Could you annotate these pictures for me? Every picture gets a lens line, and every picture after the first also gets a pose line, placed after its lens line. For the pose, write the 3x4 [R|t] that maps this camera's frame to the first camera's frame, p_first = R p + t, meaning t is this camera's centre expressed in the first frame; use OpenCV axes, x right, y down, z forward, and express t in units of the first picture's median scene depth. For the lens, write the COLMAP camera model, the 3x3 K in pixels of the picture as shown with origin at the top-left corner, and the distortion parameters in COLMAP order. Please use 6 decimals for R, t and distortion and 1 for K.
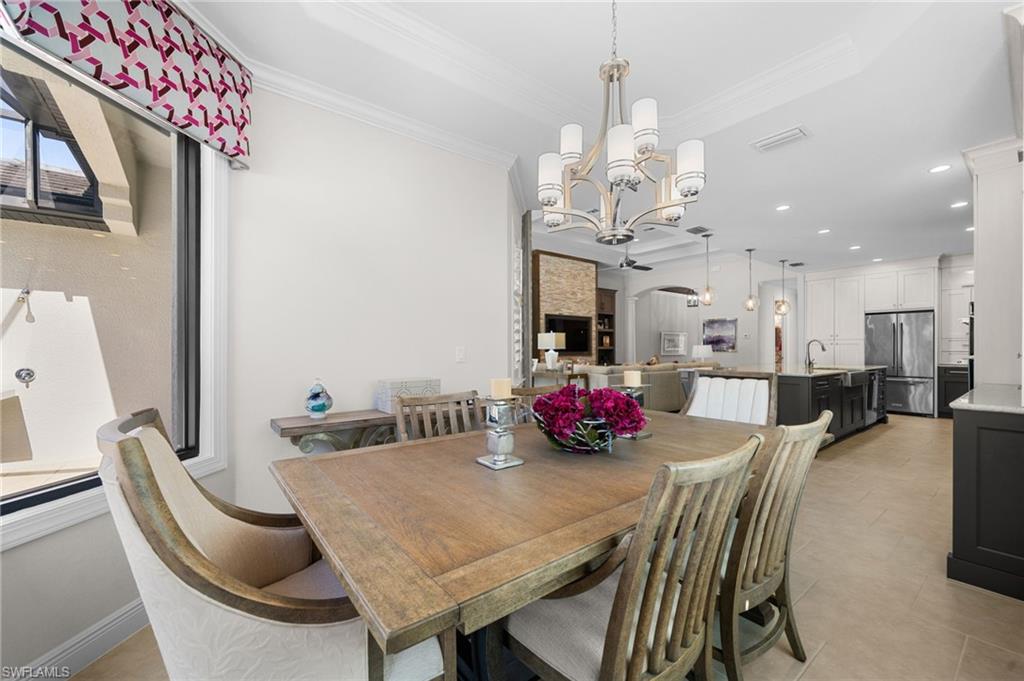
lens RADIAL K [[404.5, 0, 508.8], [0, 404.5, 347.4], [0, 0, 1]] dist [-0.000432, -0.000119]
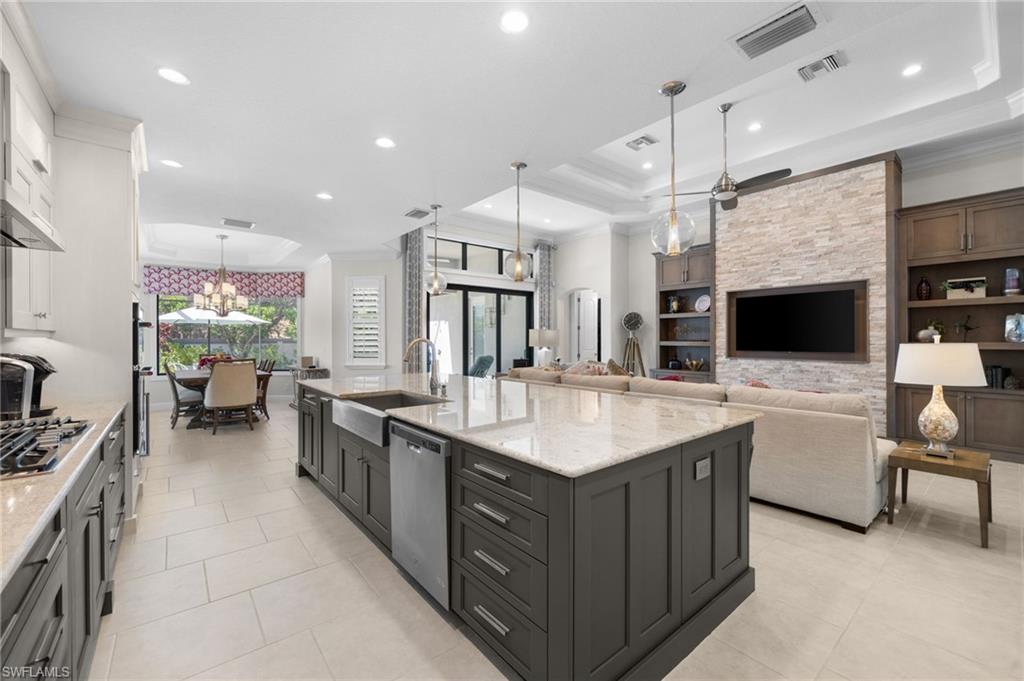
lens RADIAL K [[413.7, 0, 507.3], [0, 413.7, 341.5], [0, 0, 1]] dist [-0.000063, -0.000169]
pose [[0.026546, 0.008331, -0.999613, 0.688610], [0.006101, 0.999945, 0.008496, -0.010537], [0.999629, -0.006324, 0.026494, 0.587540]]
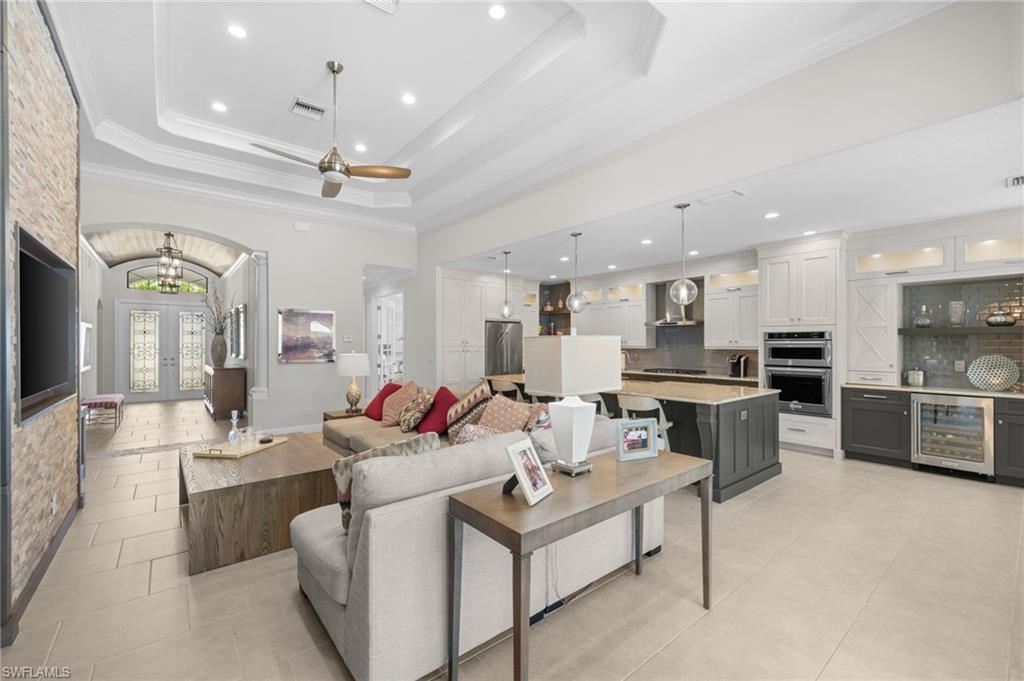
lens RADIAL K [[422.4, 0, 512.0], [0, 422.4, 340.5], [0, 0, 1]] dist [0.001703, -0.000185]
pose [[-0.026744, 0.005489, 0.999627, -0.126065], [-0.002373, 0.999982, -0.005554, -0.020258], [-0.999640, -0.002520, -0.026730, 0.693269]]
